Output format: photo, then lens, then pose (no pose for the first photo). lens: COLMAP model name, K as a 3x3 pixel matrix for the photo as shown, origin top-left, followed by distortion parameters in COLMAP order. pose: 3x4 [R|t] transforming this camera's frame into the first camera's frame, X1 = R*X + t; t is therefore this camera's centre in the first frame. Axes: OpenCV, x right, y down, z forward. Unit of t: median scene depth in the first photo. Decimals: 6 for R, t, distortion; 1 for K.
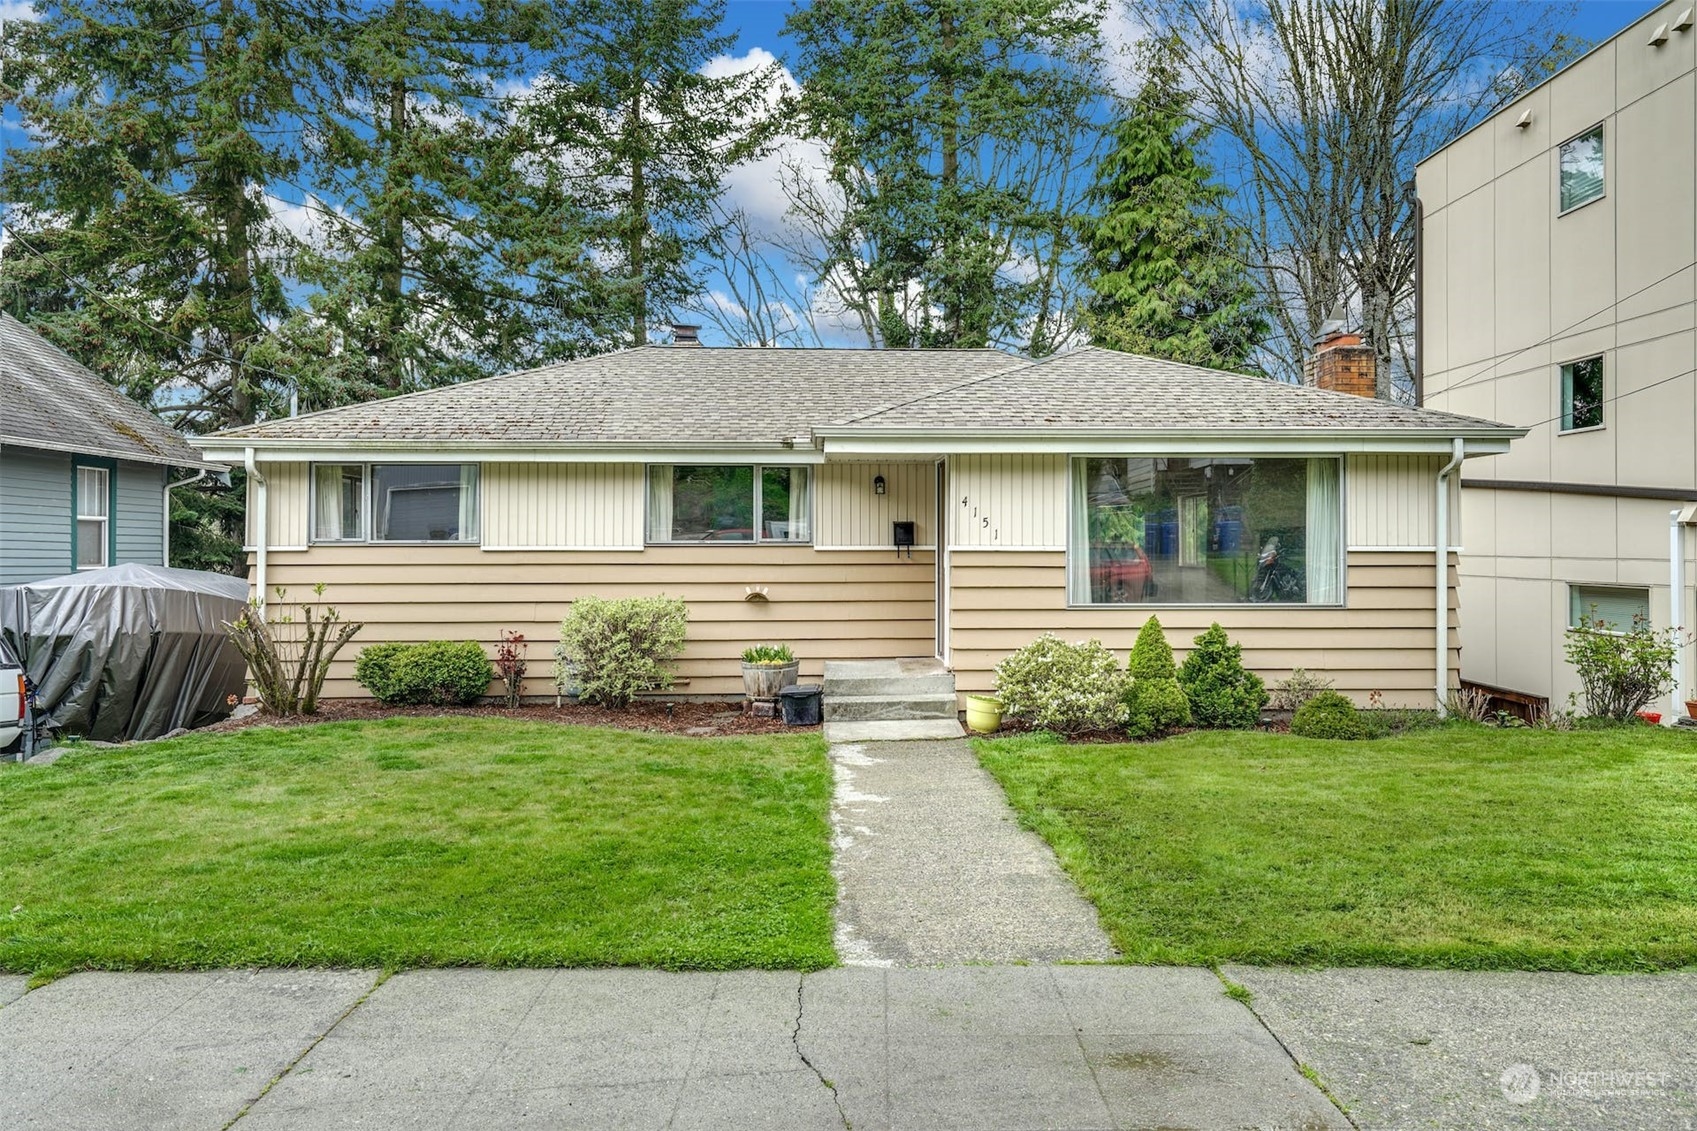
lens RADIAL K [[1139.2, 0, 836.2], [0, 1139.2, 509.1], [0, 0, 1]] dist [0.021192, 0.005597]
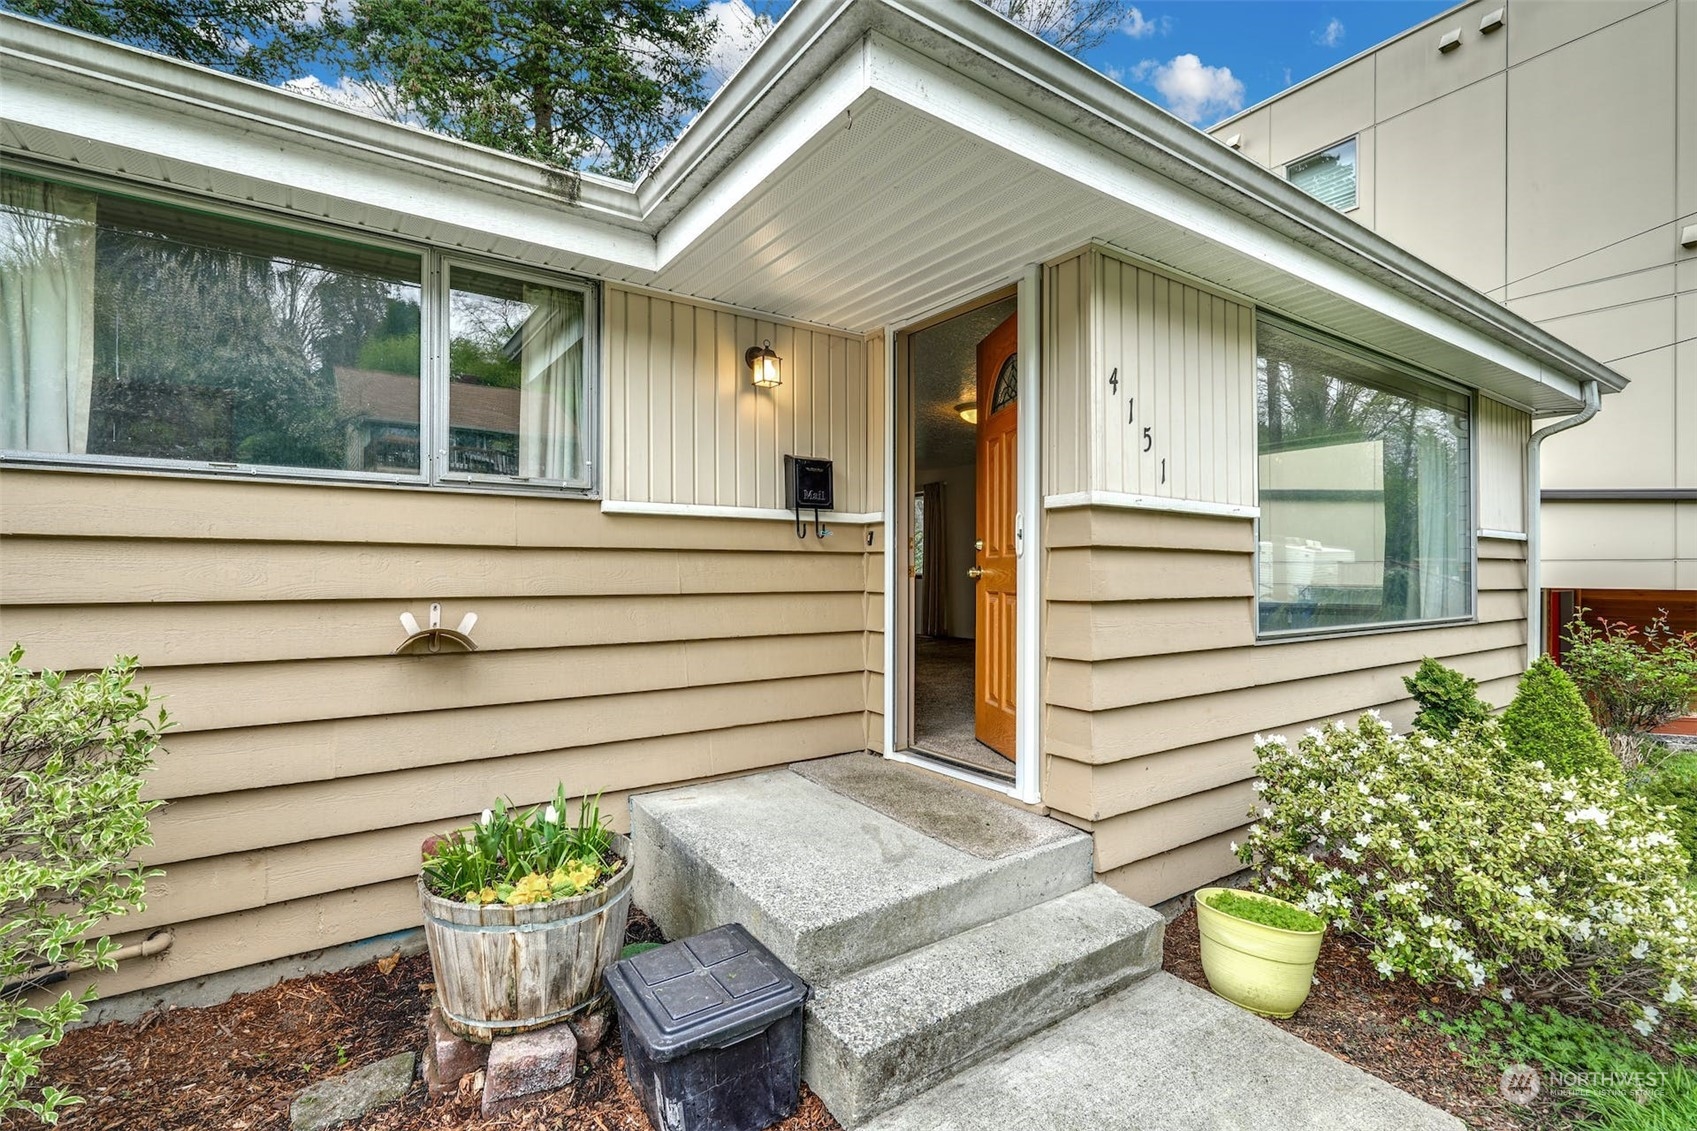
lens RADIAL K [[773.5, 0, 851.4], [0, 773.5, 567.1], [0, 0, 1]] dist [-0.000438, 0.000147]
pose [[0.827055, 0.007557, 0.562070, -0.098129], [-0.022340, 0.999562, 0.019434, 0.049006], [-0.561677, -0.028630, 0.826861, 0.756992]]
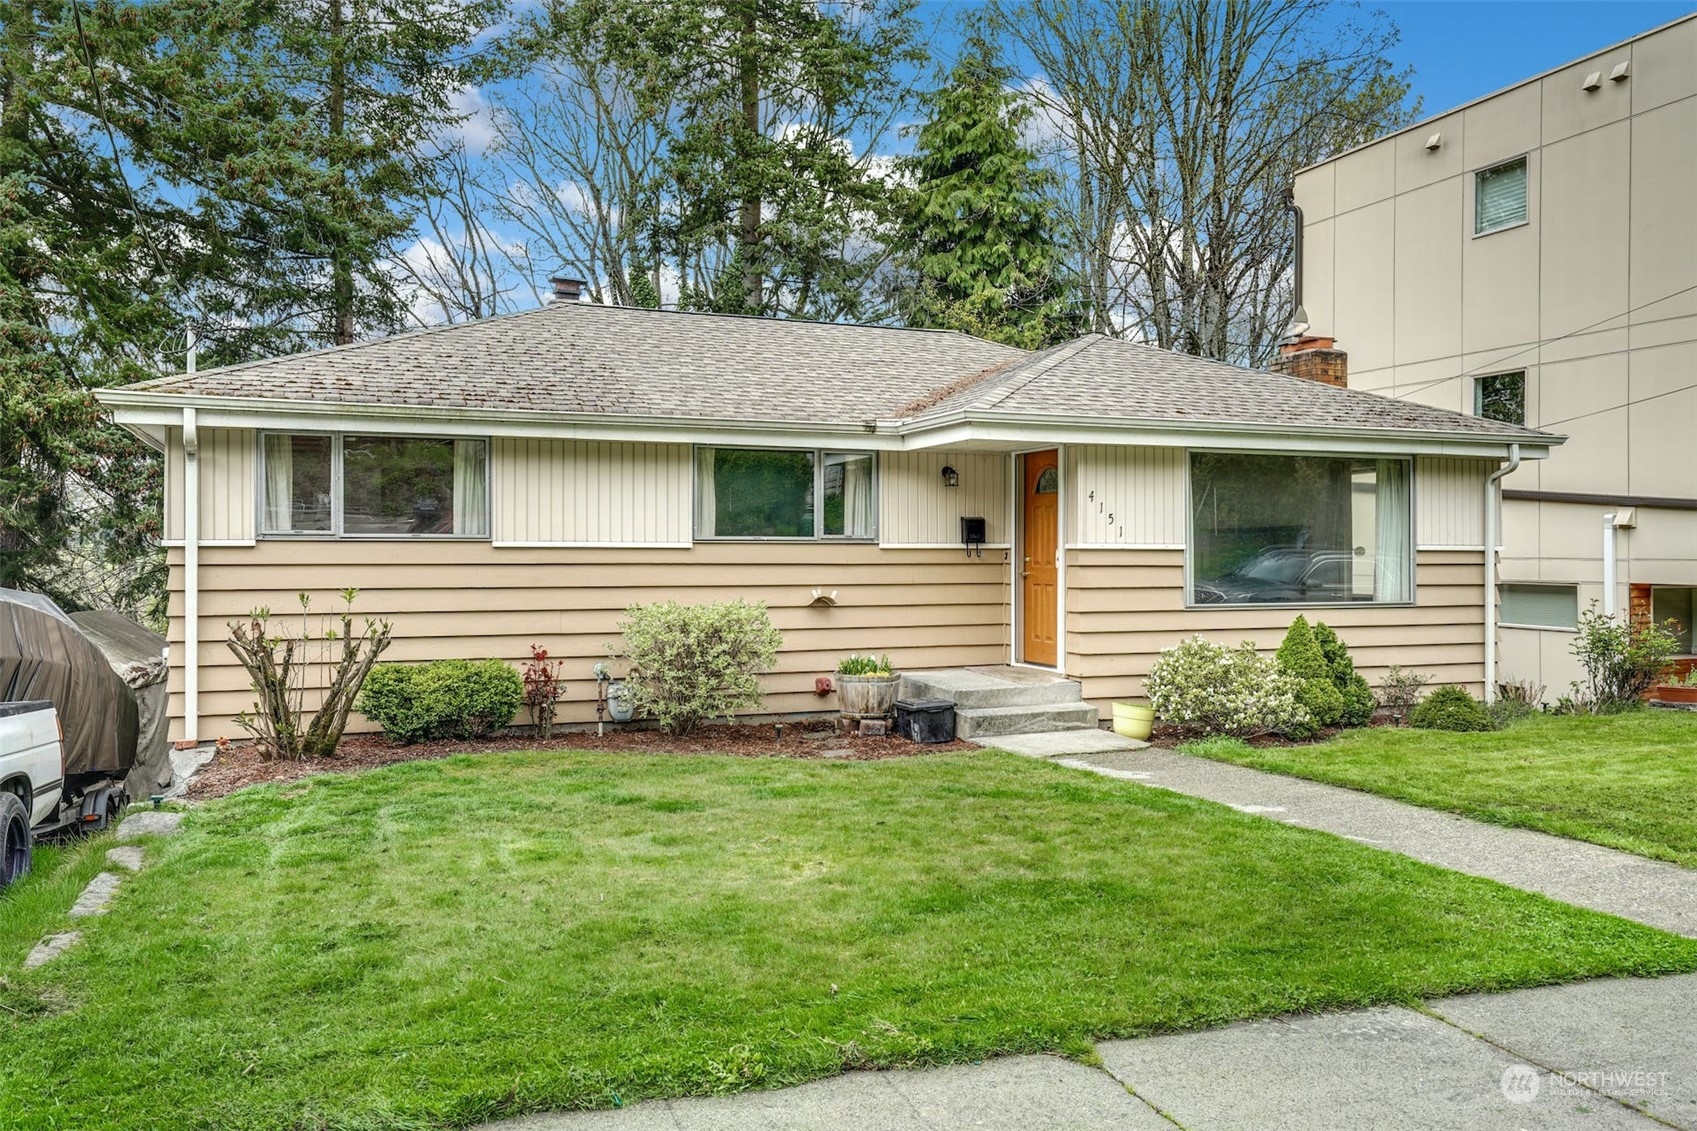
lens RADIAL K [[1288.4, 0, 796.5], [0, 1288.4, 534.1], [0, 0, 1]] dist [0.008118, -0.005638]
pose [[0.948349, 0.007303, 0.317146, -0.408746], [-0.013883, 0.999733, 0.018494, 0.007698], [-0.316926, -0.021942, 0.948196, 0.071227]]
